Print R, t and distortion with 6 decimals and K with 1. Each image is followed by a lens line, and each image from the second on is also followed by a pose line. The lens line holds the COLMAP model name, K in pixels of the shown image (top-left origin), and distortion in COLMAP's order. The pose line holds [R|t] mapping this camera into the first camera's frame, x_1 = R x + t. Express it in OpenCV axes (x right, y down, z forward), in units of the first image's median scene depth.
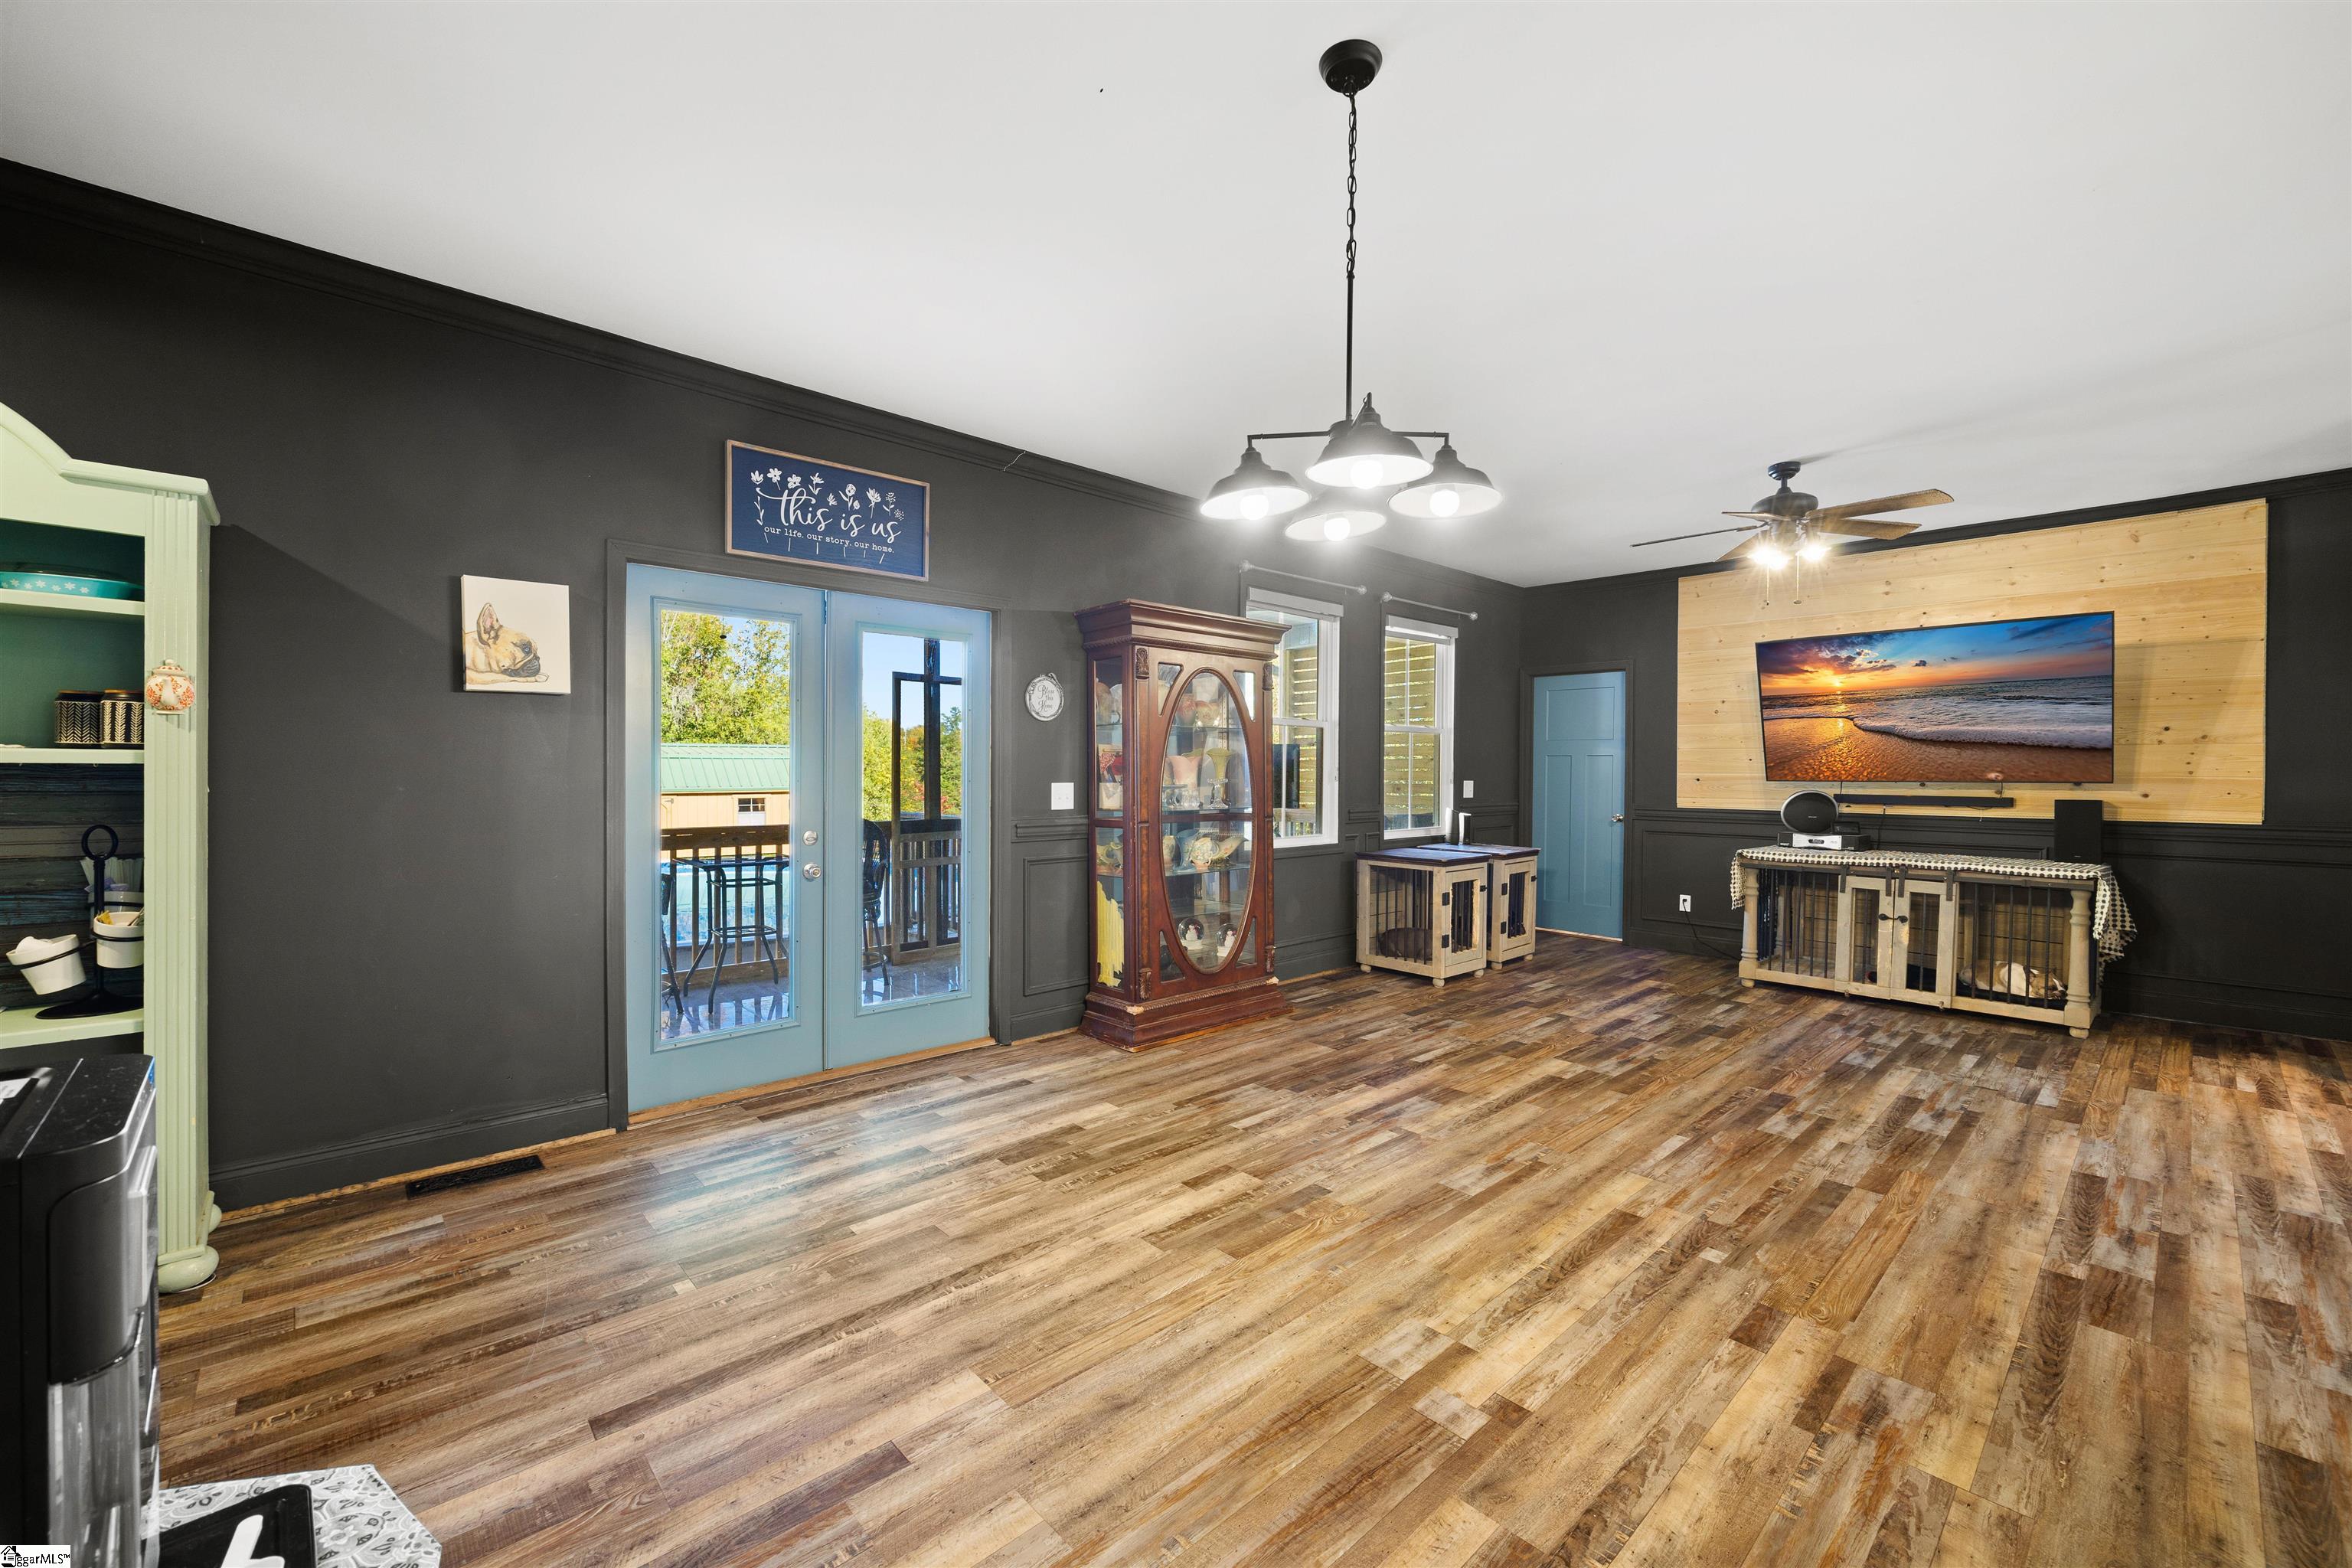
lens RADIAL K [[956.6, 0, 1159.2], [0, 956.6, 777.6], [0, 0, 1]] dist [-0.002917, -0.000162]
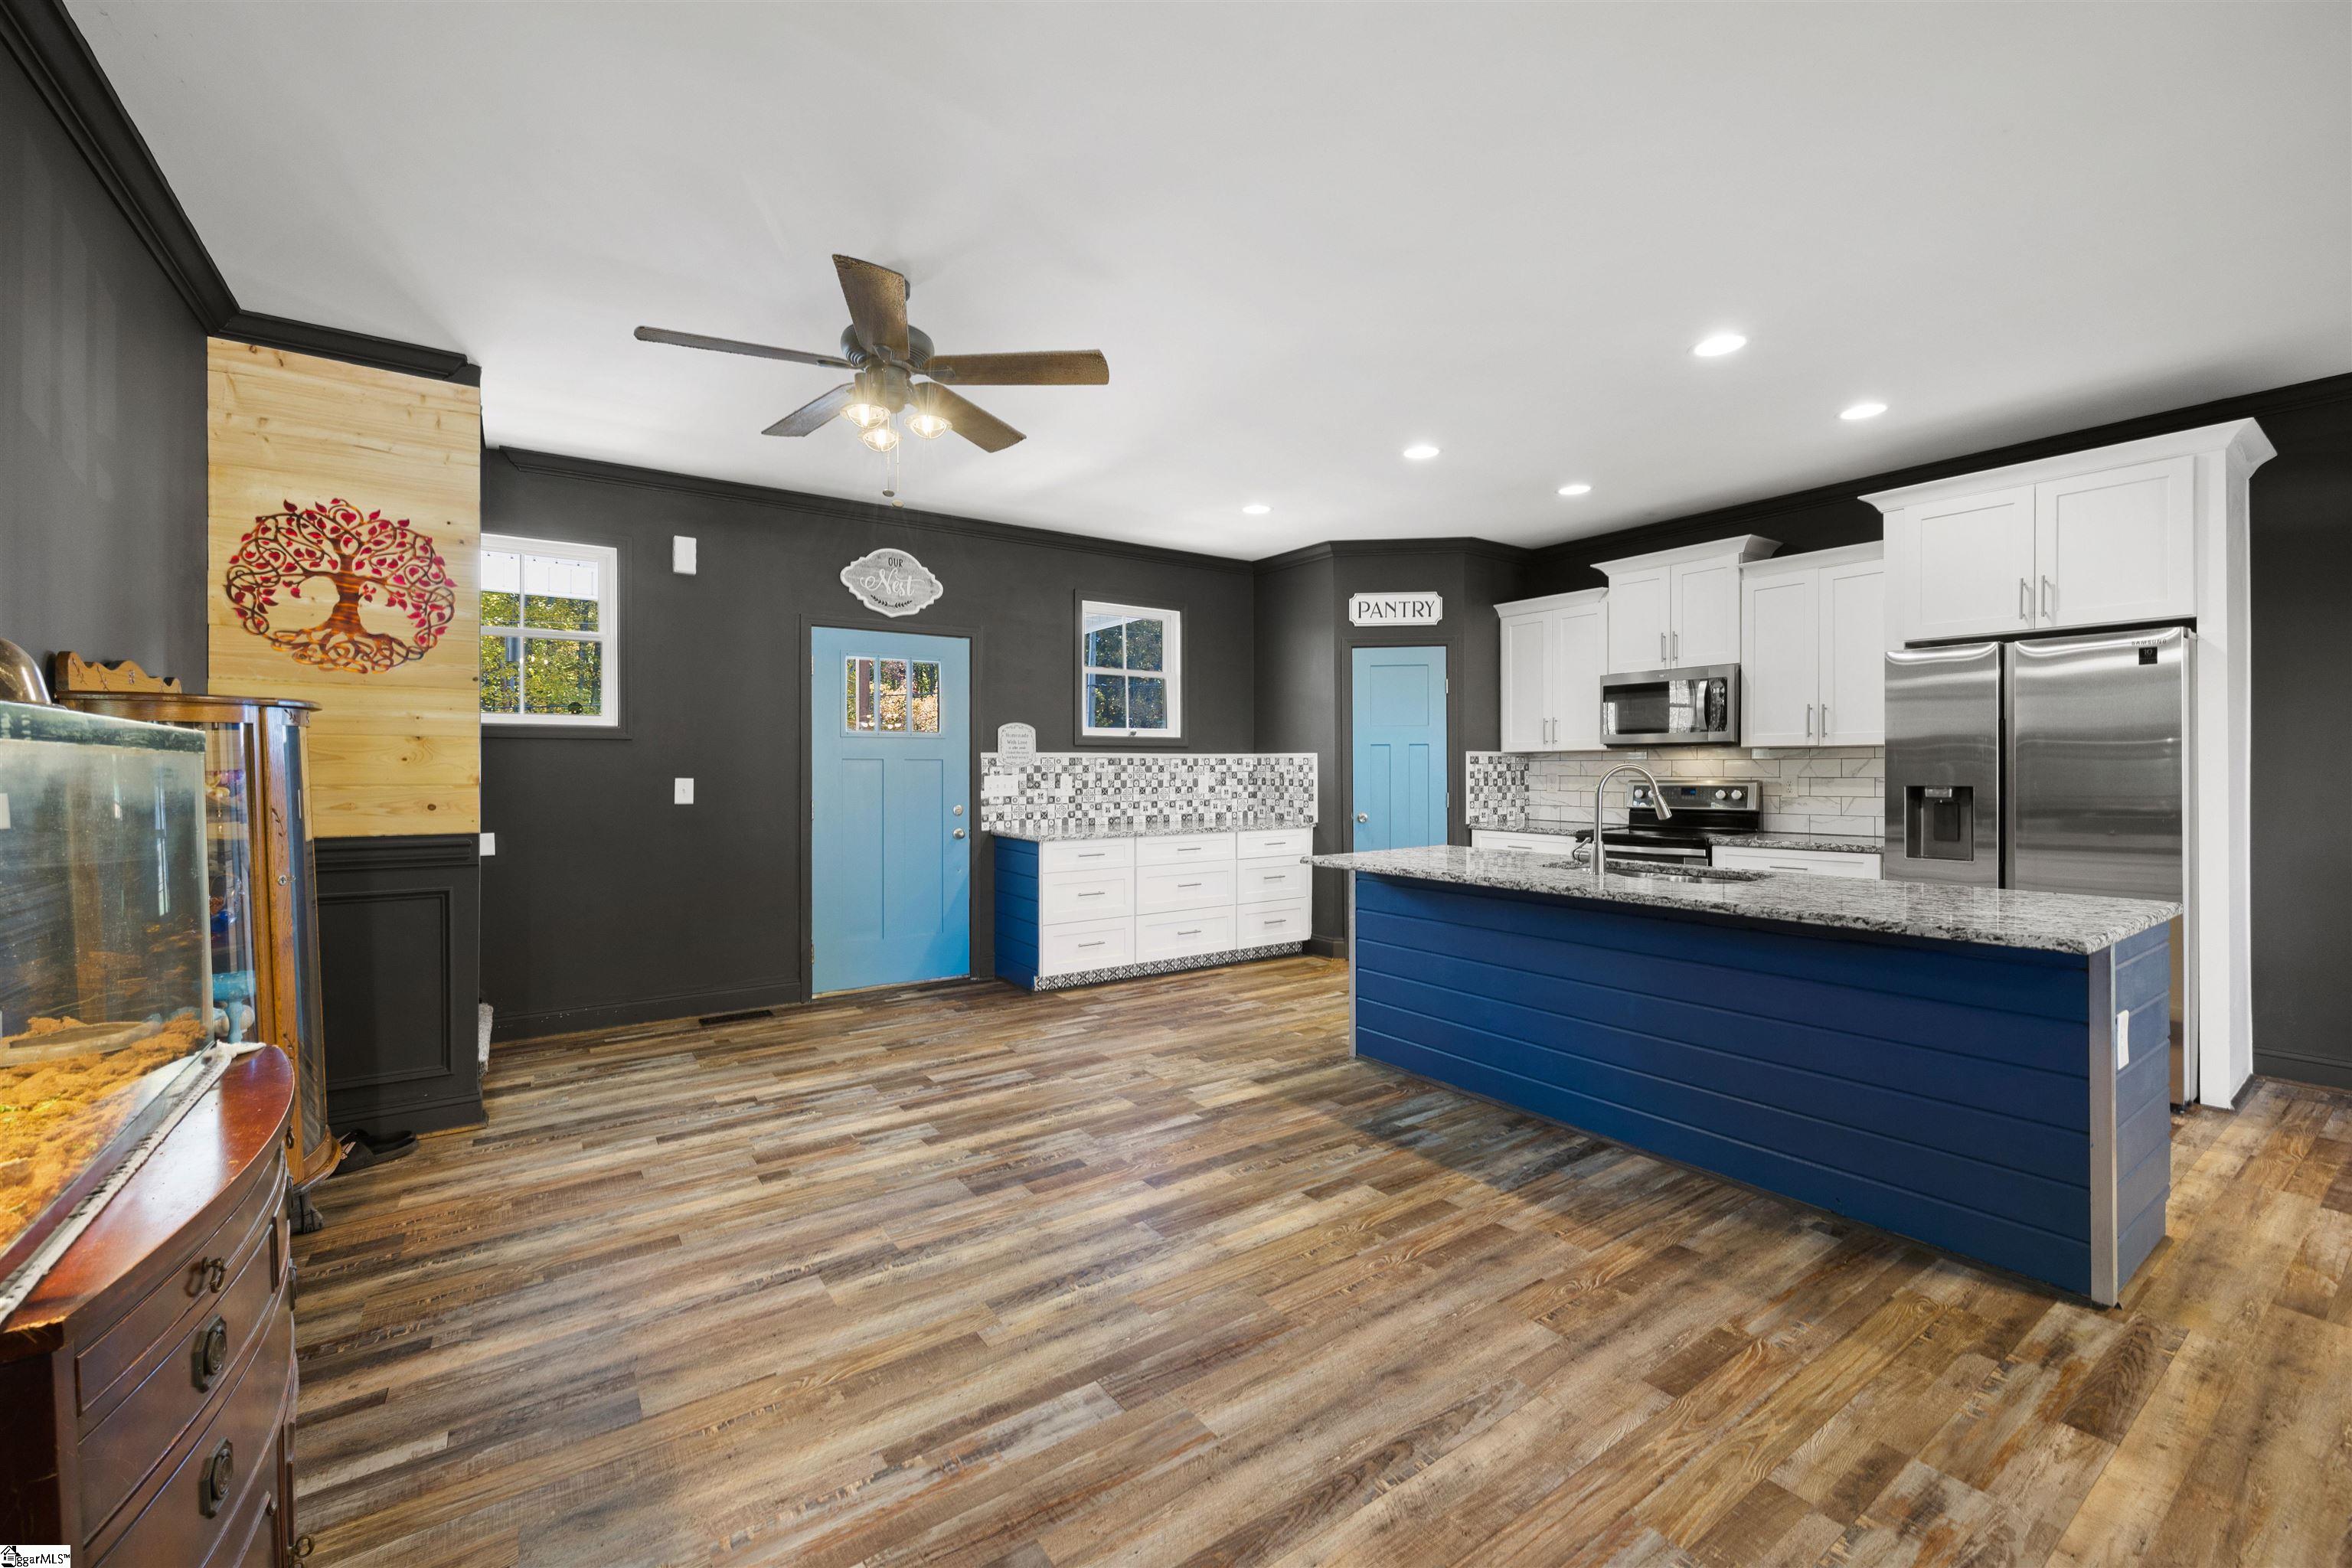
lens RADIAL K [[956.6, 0, 1172.3], [0, 956.6, 783.9], [0, 0, 1]] dist [-0.002917, -0.000162]
pose [[-0.989797, -0.001046, 0.142483, 1.509599], [0.002149, 0.999750, 0.022272, -0.000471], [-0.142471, 0.022351, -0.989547, 1.595253]]
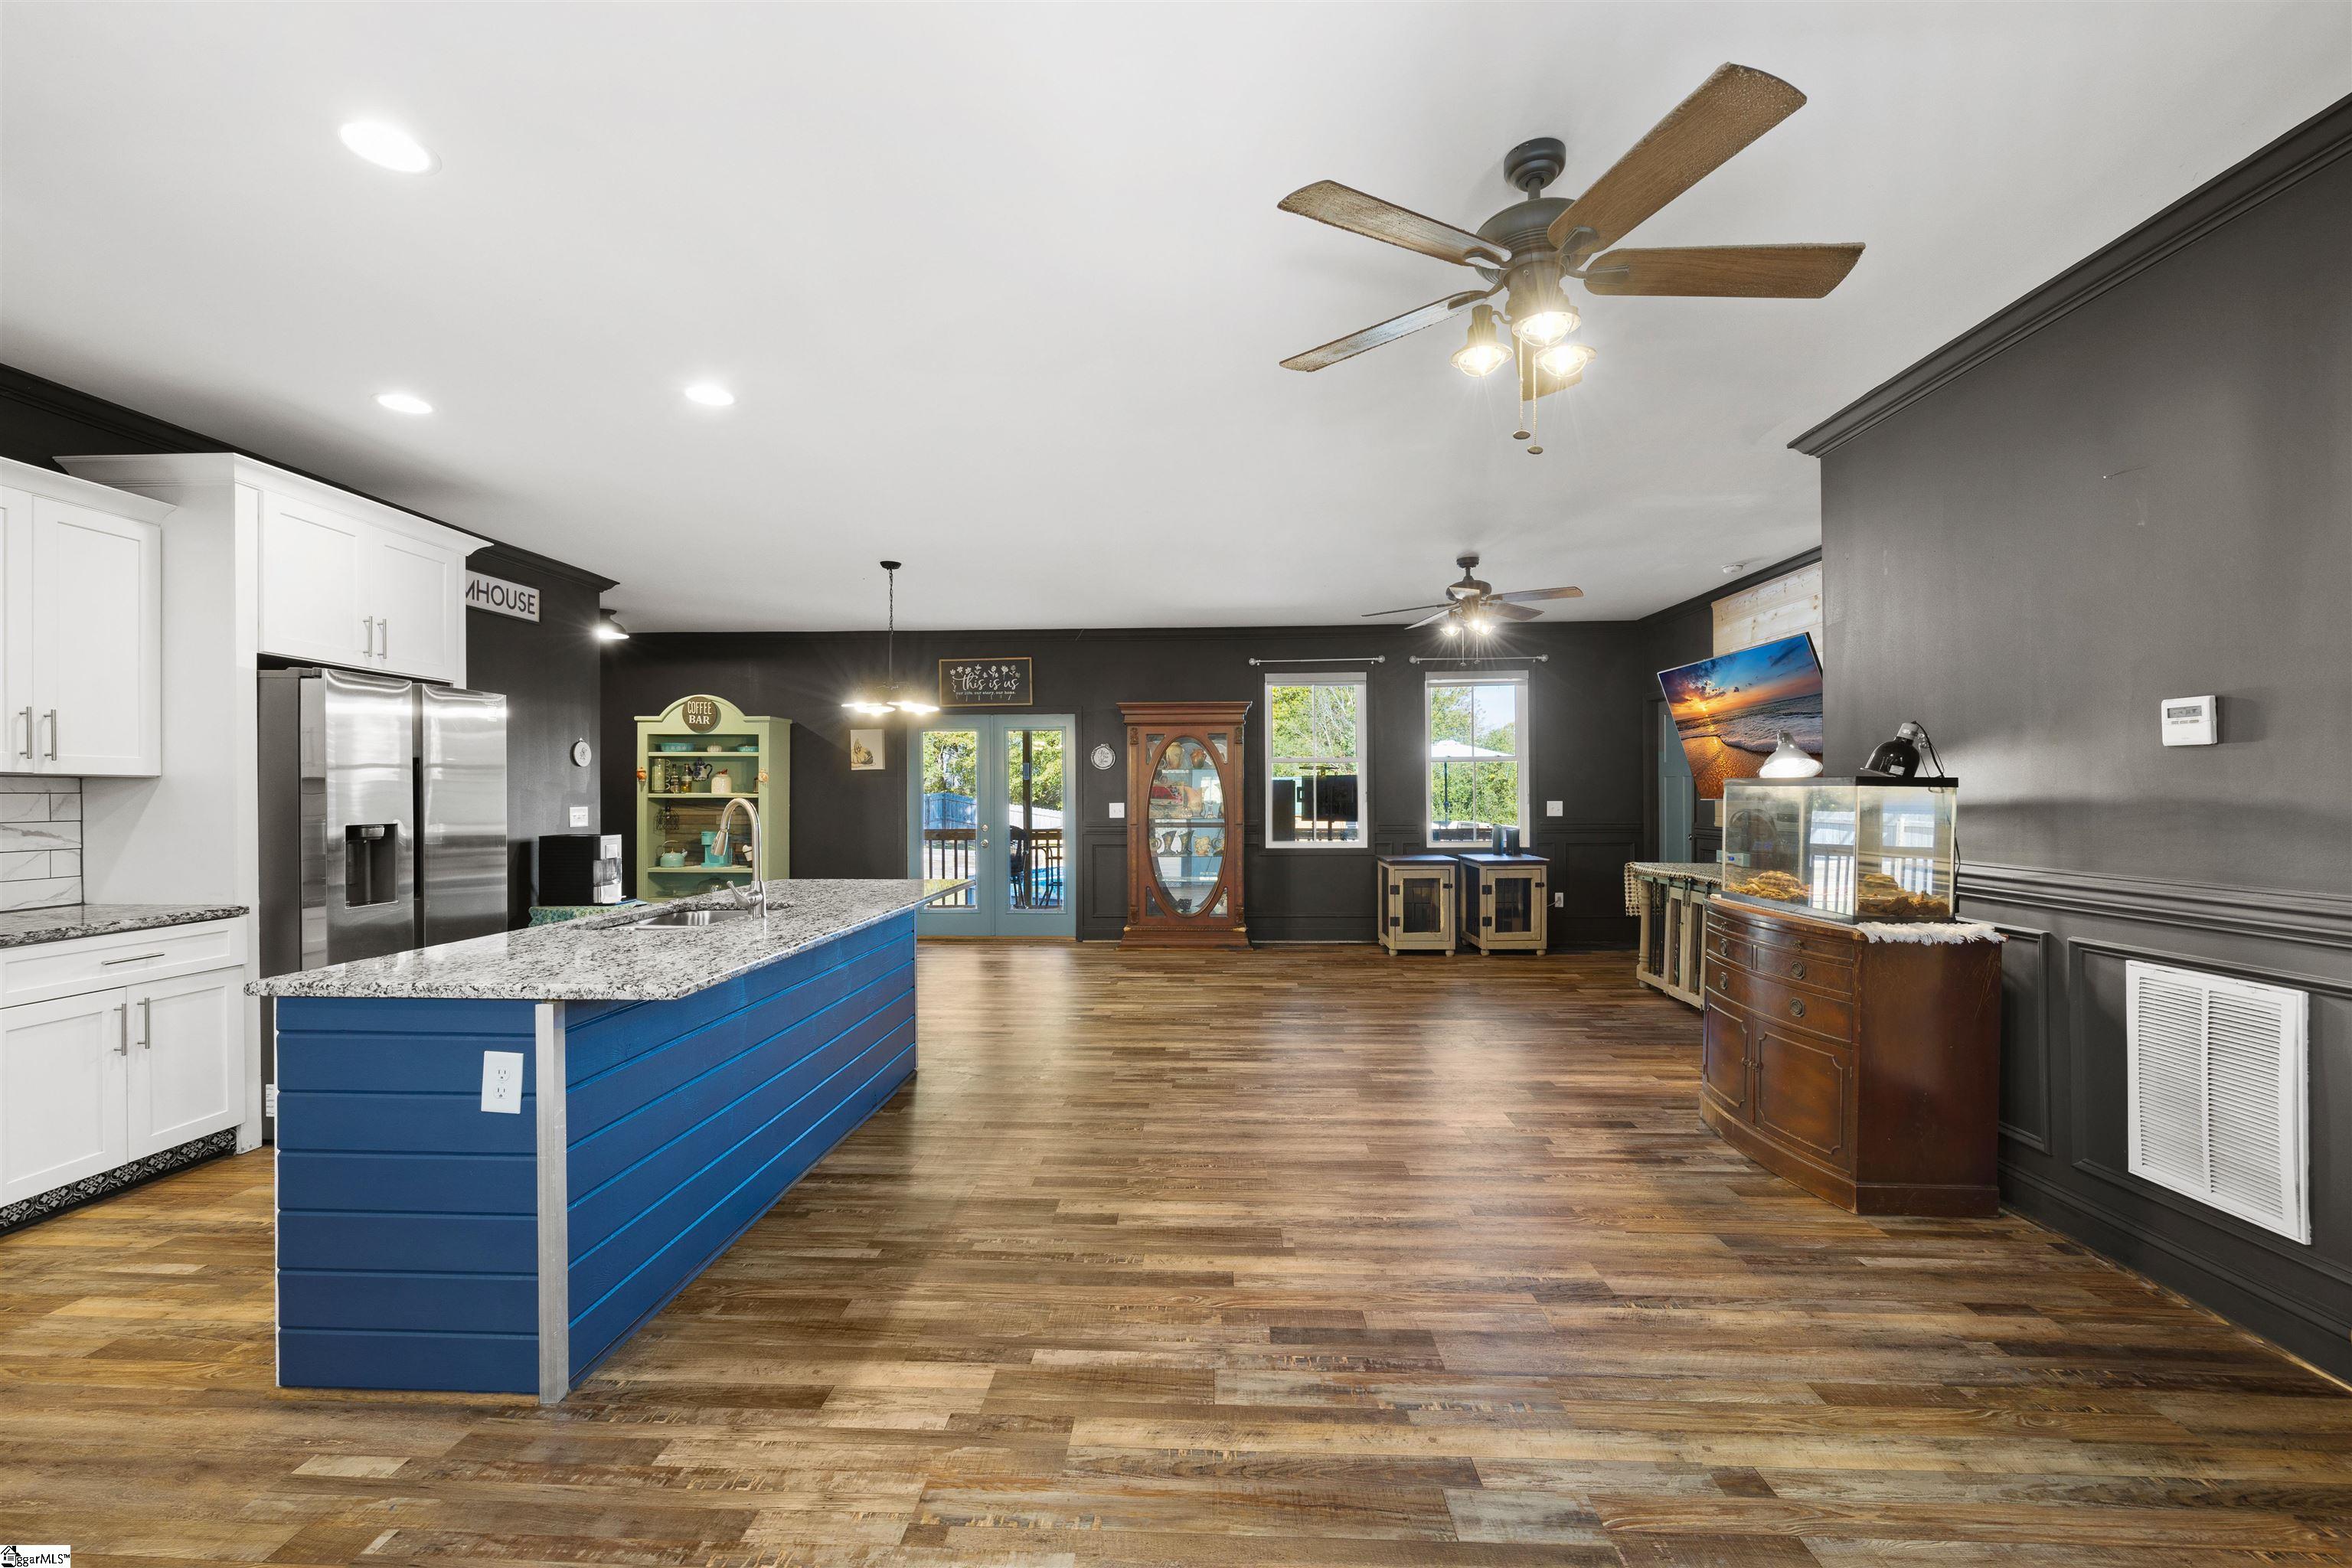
lens RADIAL K [[956.6, 0, 1175.5], [0, 956.6, 797.7], [0, 0, 1]] dist [-0.002917, -0.000162]
pose [[0.703496, -0.007240, -0.710663, 2.419518], [0.004050, 0.999973, -0.006178, 0.014304], [0.710688, 0.001468, 0.703506, -0.383153]]
